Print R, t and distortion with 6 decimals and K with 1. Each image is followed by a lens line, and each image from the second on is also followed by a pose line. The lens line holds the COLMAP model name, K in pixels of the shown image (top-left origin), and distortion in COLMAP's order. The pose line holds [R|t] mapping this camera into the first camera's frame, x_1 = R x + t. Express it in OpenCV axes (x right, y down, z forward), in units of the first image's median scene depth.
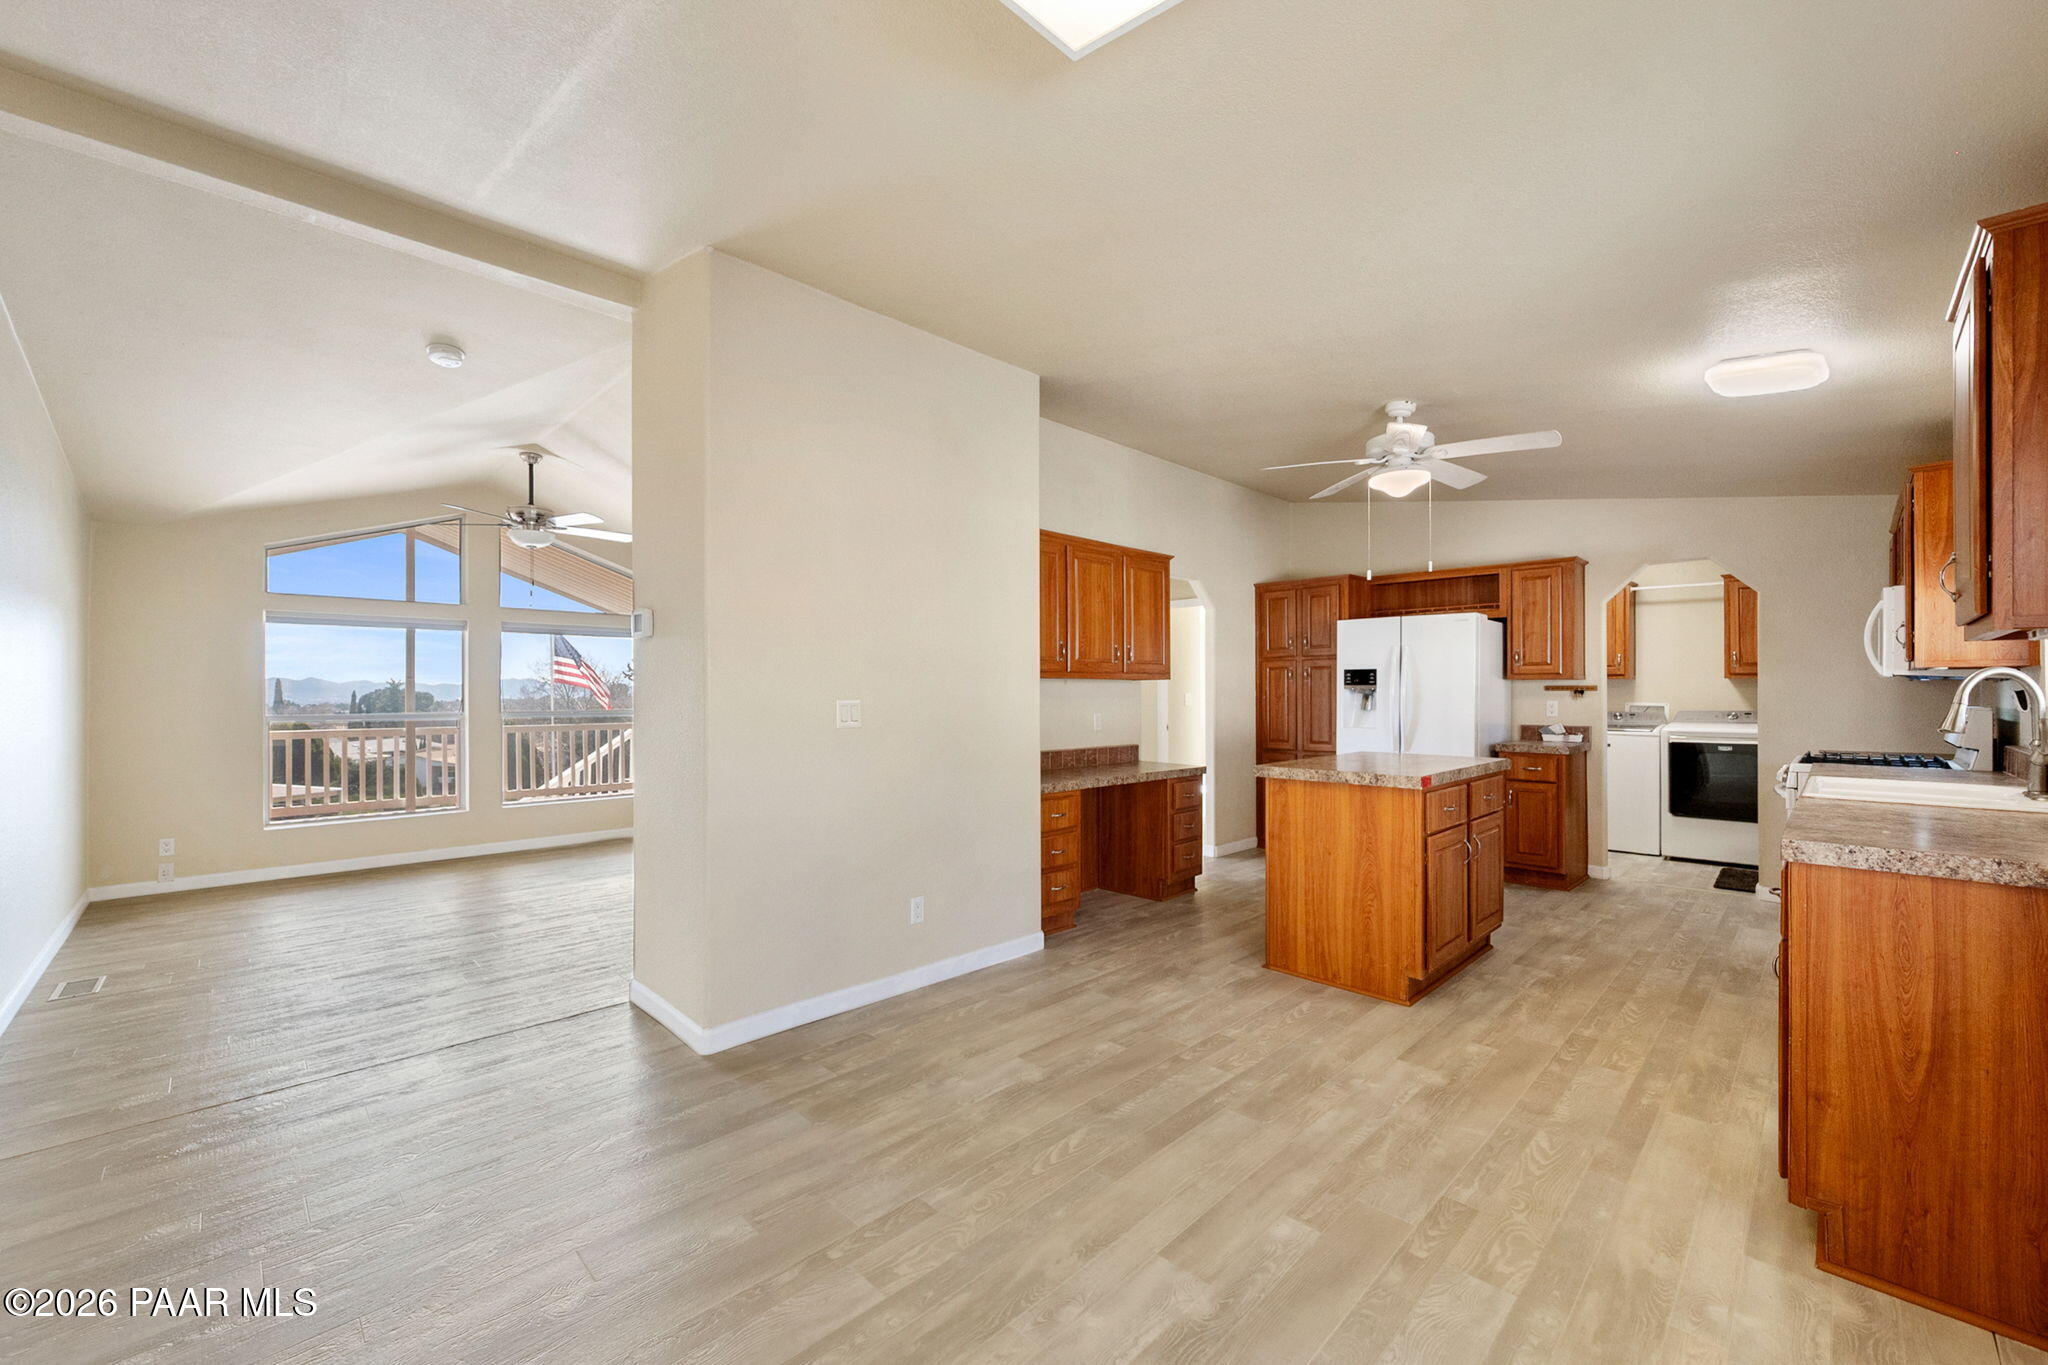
lens RADIAL K [[813.8, 0, 1031.9], [0, 813.8, 695.3], [0, 0, 1]] dist [-0.002322, 0.000315]
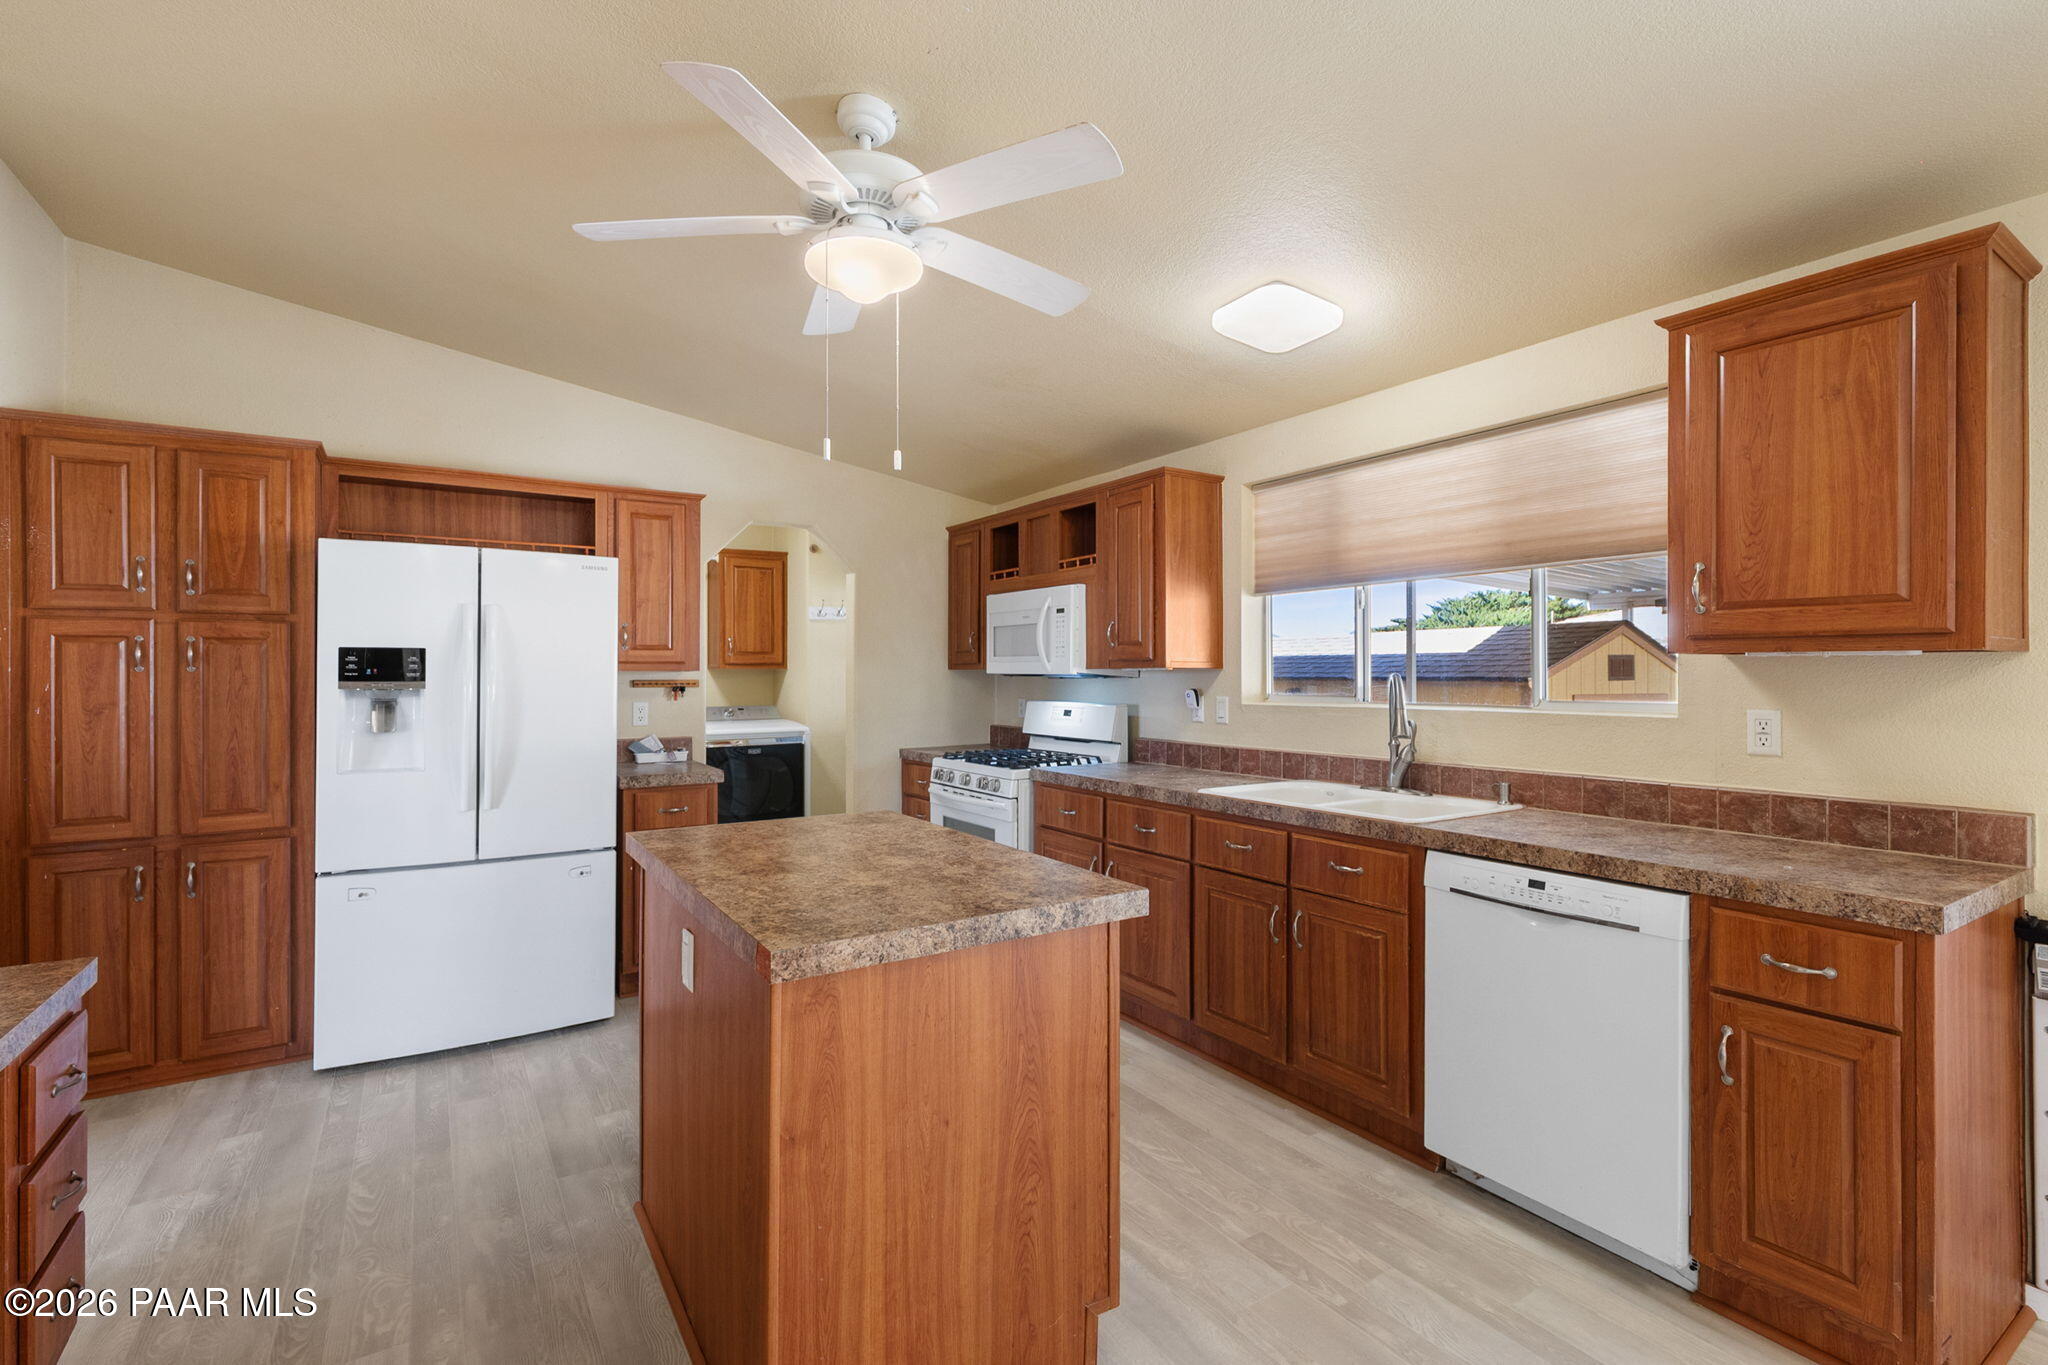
lens RADIAL K [[928.8, 0, 1022.1], [0, 928.8, 673.9], [0, 0, 1]] dist [0.003354, -0.000022]
pose [[0.220999, 0.000267, 0.975274, -0.043431], [0.003233, 0.999994, -0.001006, -0.015597], [-0.975269, 0.003375, 0.220996, 0.535458]]
